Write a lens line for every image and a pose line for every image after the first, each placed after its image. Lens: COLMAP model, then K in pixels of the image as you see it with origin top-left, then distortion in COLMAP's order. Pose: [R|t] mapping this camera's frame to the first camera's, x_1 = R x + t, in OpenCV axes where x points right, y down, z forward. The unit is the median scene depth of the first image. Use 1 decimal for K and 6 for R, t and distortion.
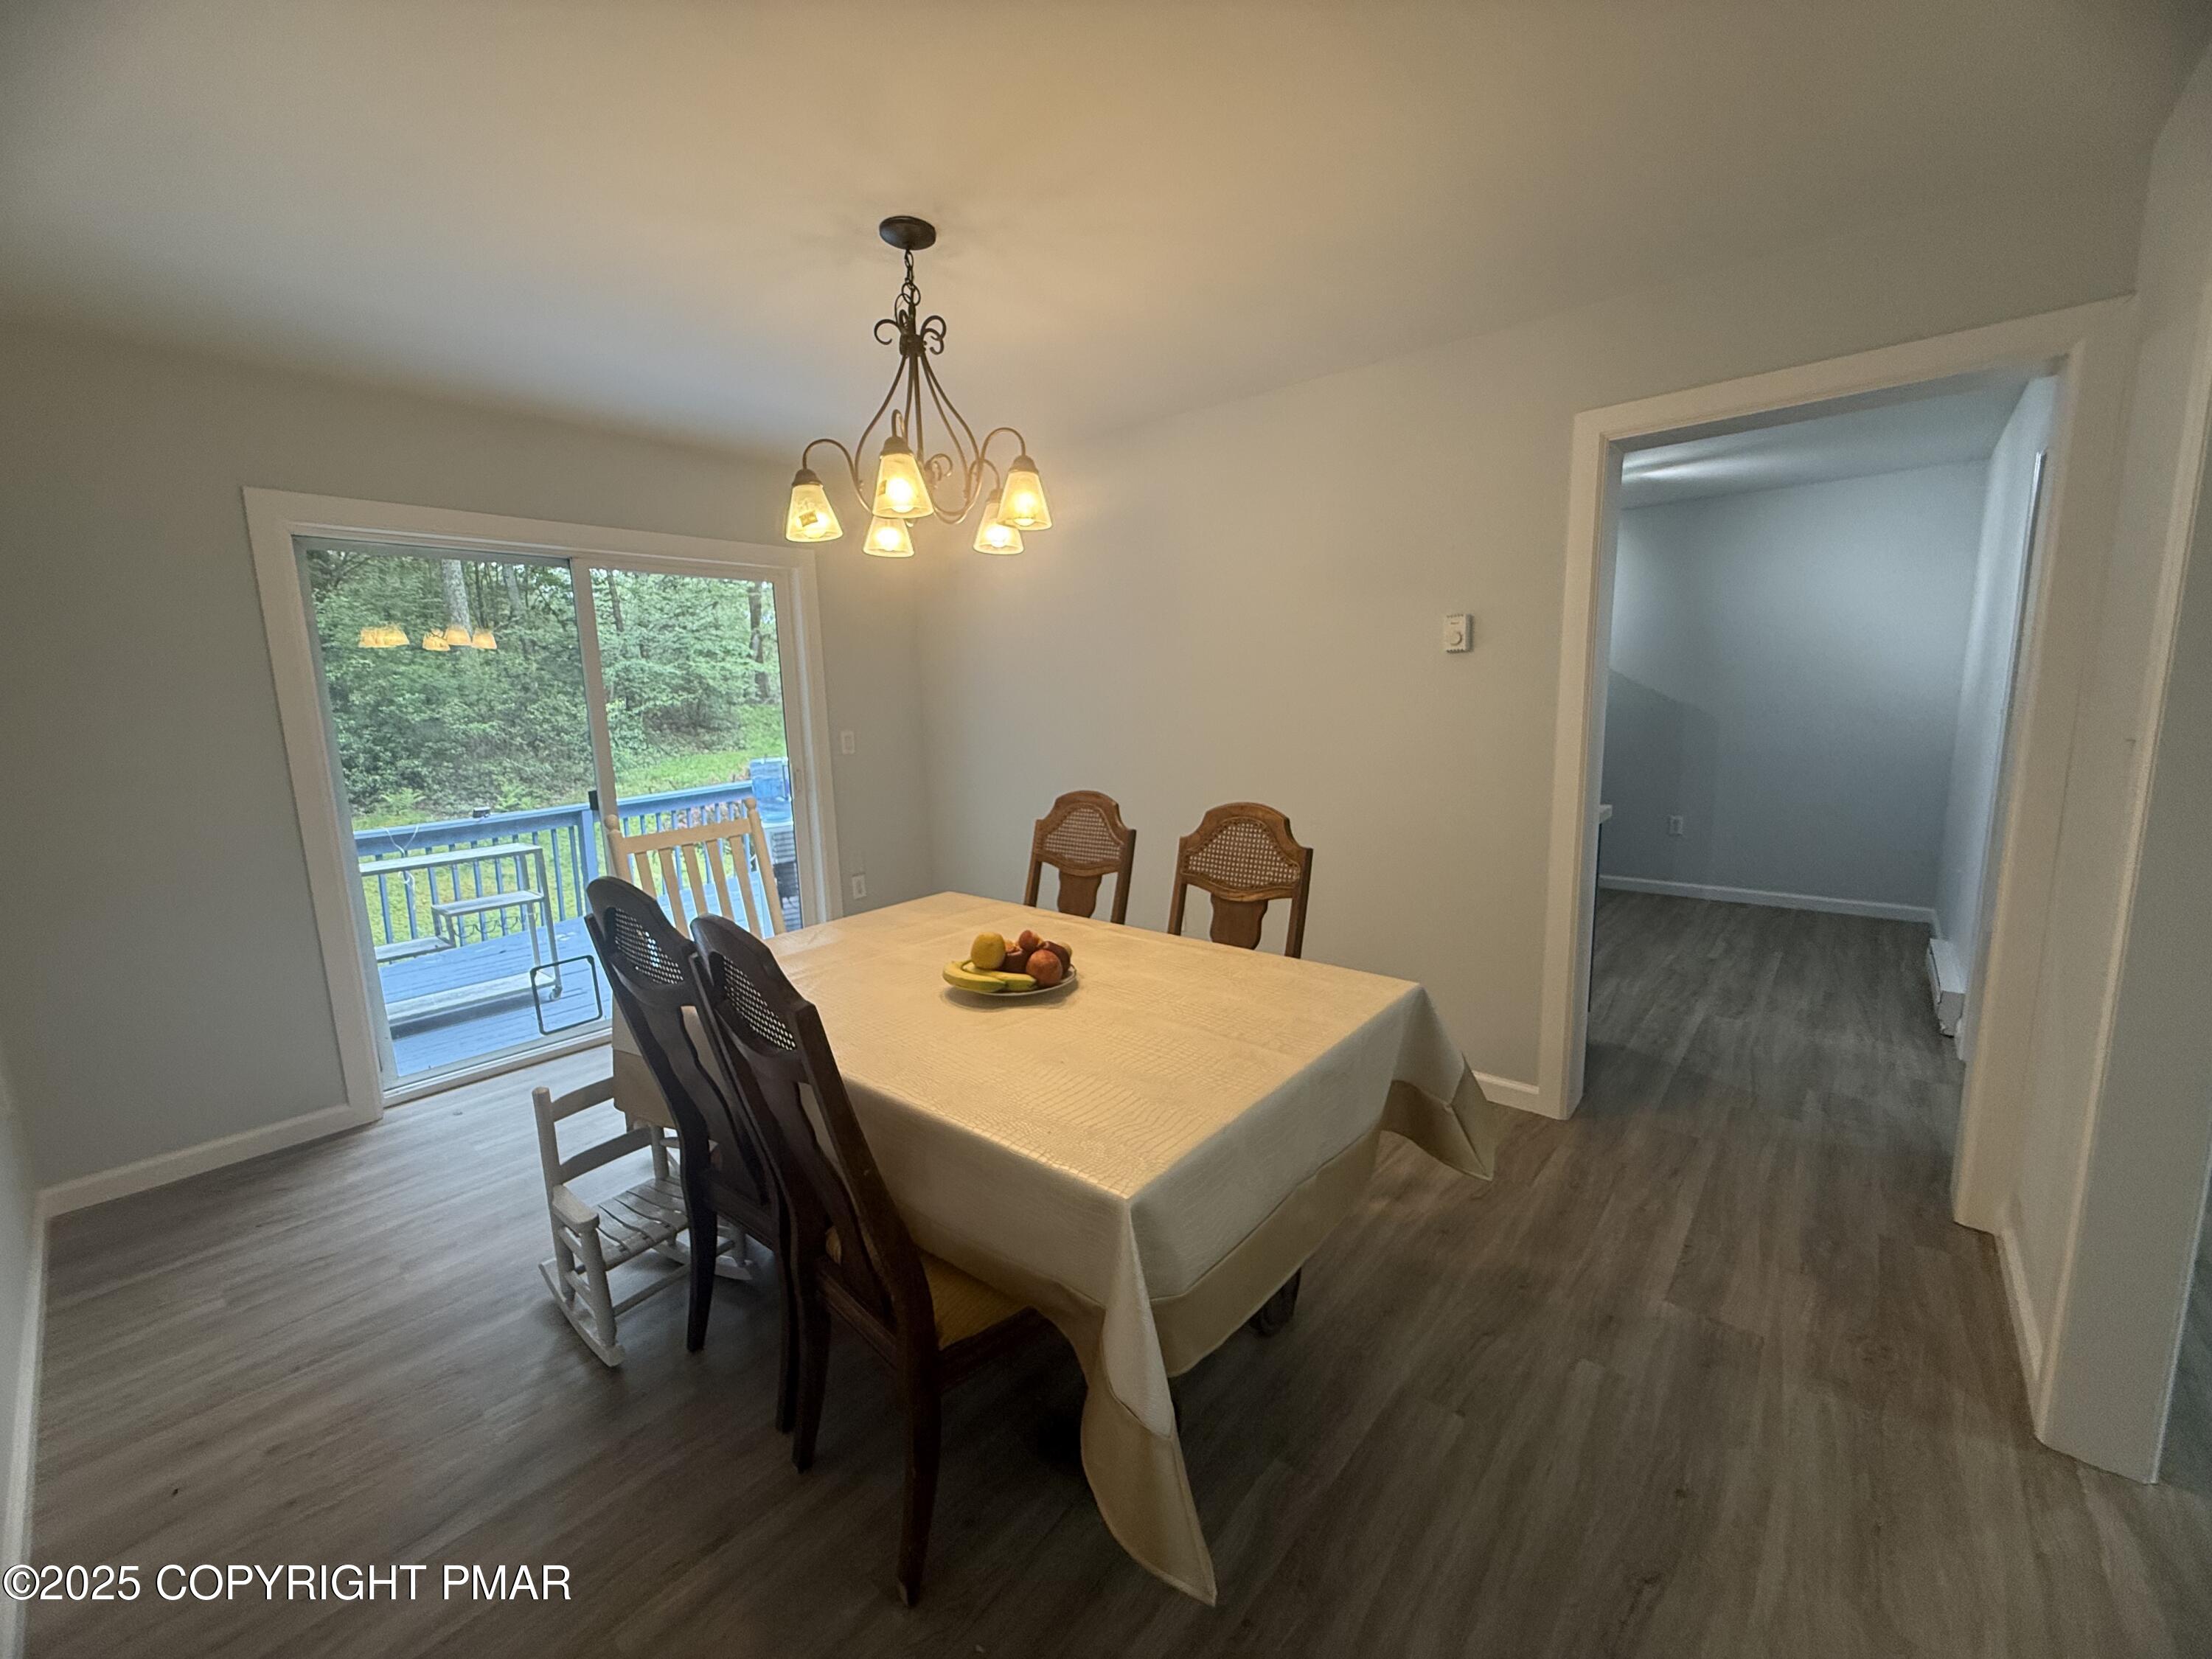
lens RADIAL K [[882.7, 0, 1101.1], [0, 882.7, 834.8], [0, 0, 1]] dist [-0.001227, 0.000361]
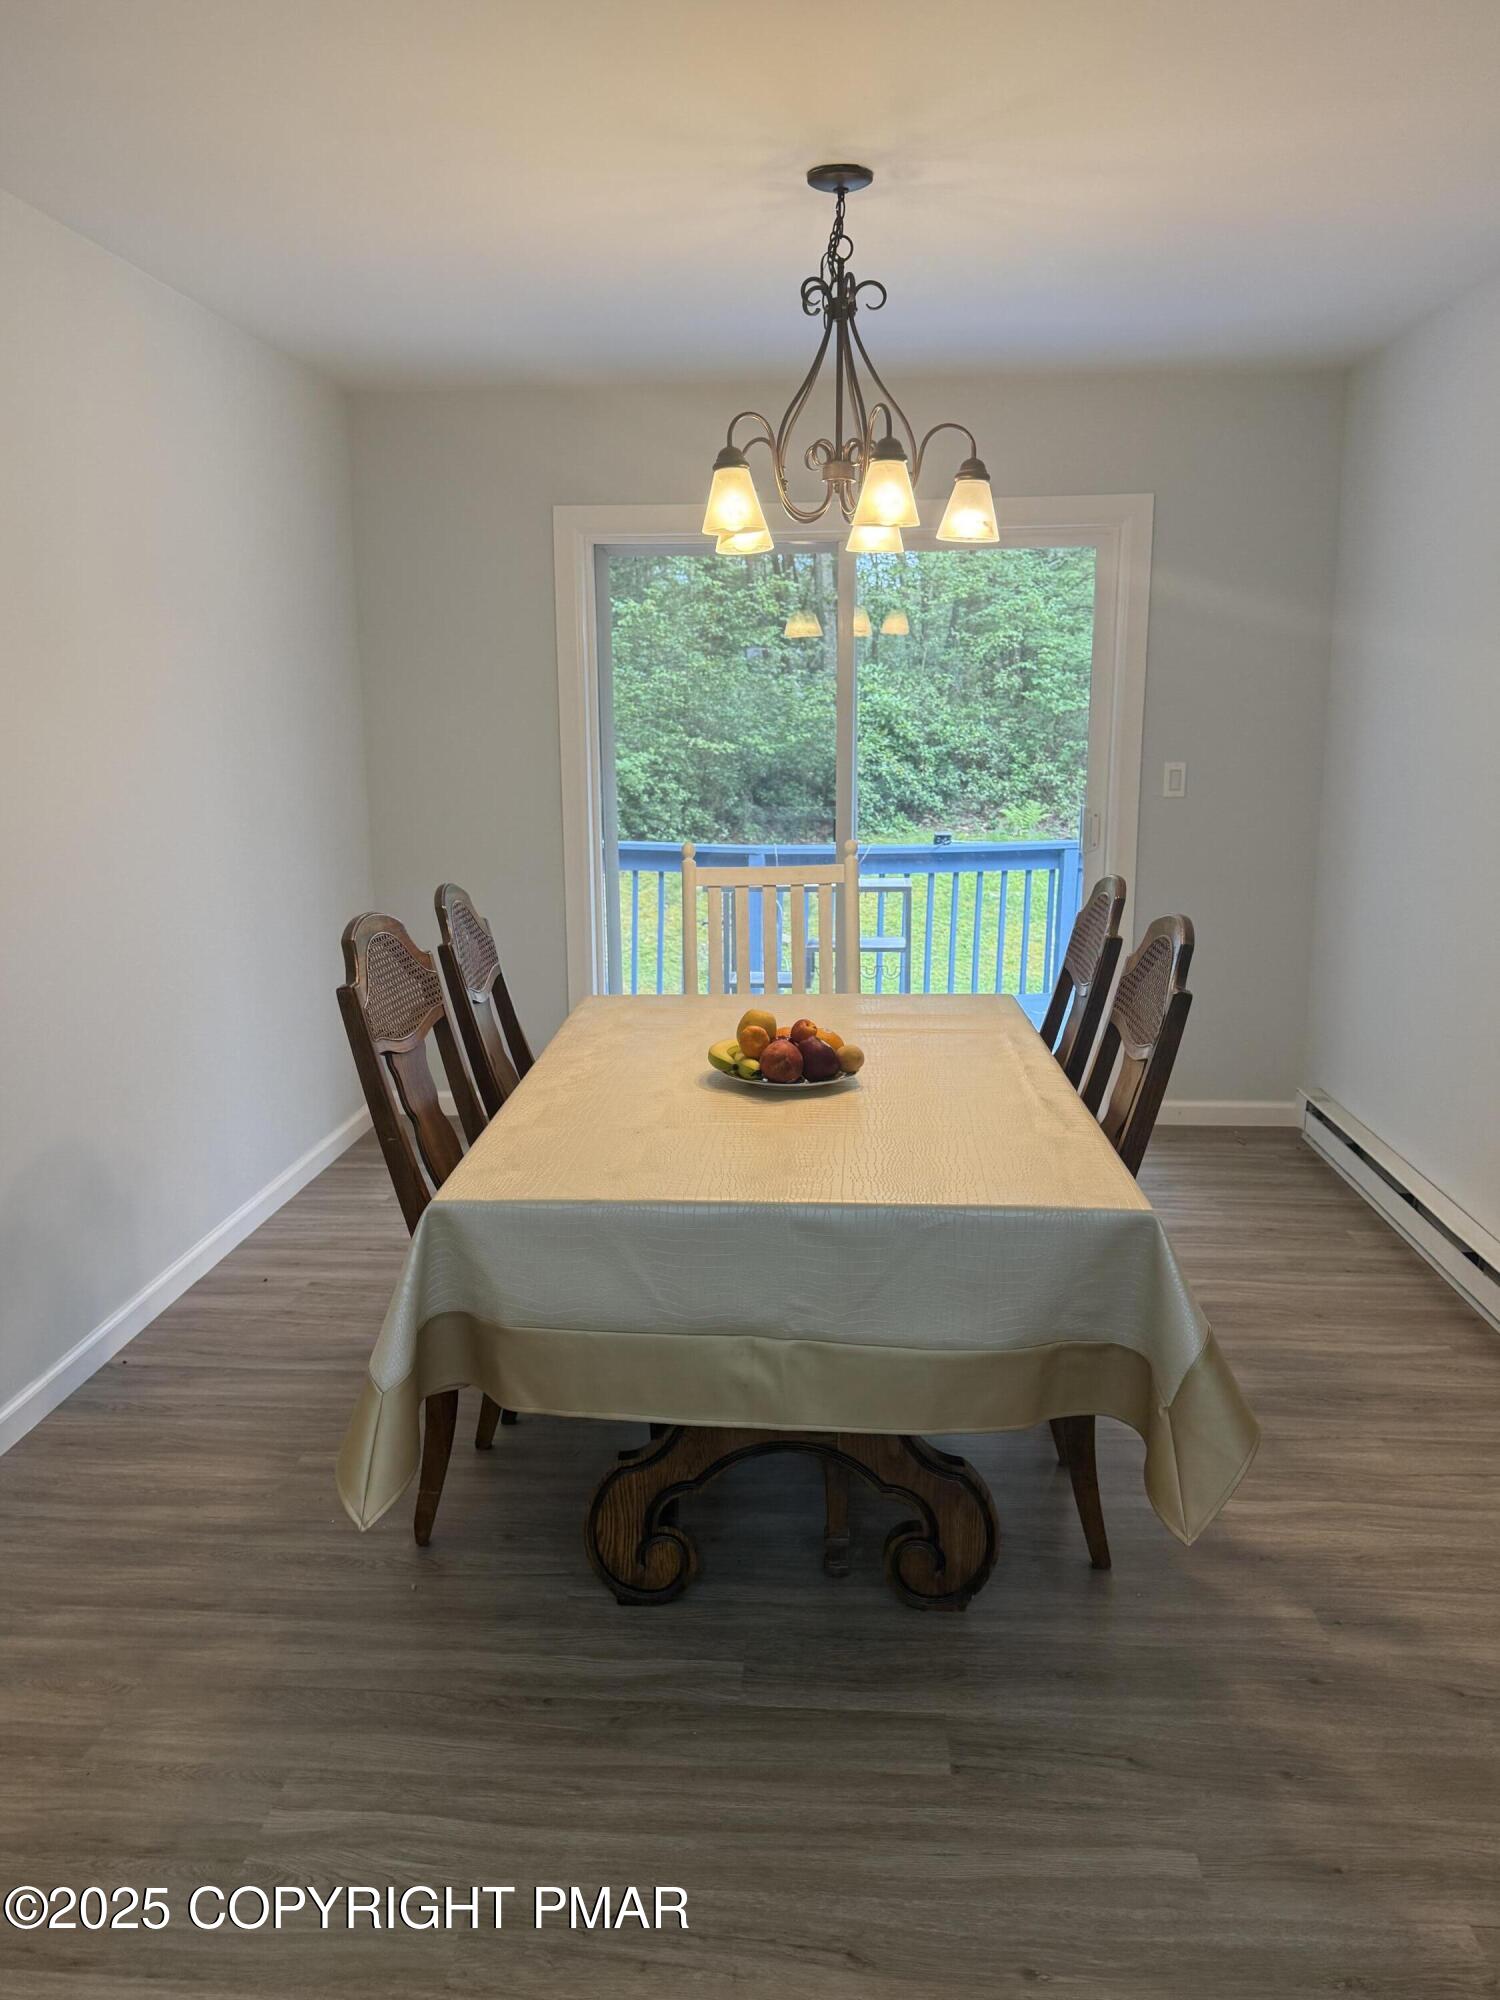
lens RADIAL K [[1554.2, 0, 750.0], [0, 1554.2, 1000.0], [0, 0, 1]] dist [0.026803, -0.002032]
pose [[0.598329, 0.177045, -0.781446, 0.932877], [-0.137000, 0.983526, 0.117932, -0.069230], [0.789451, 0.036496, 0.612727, 0.048815]]
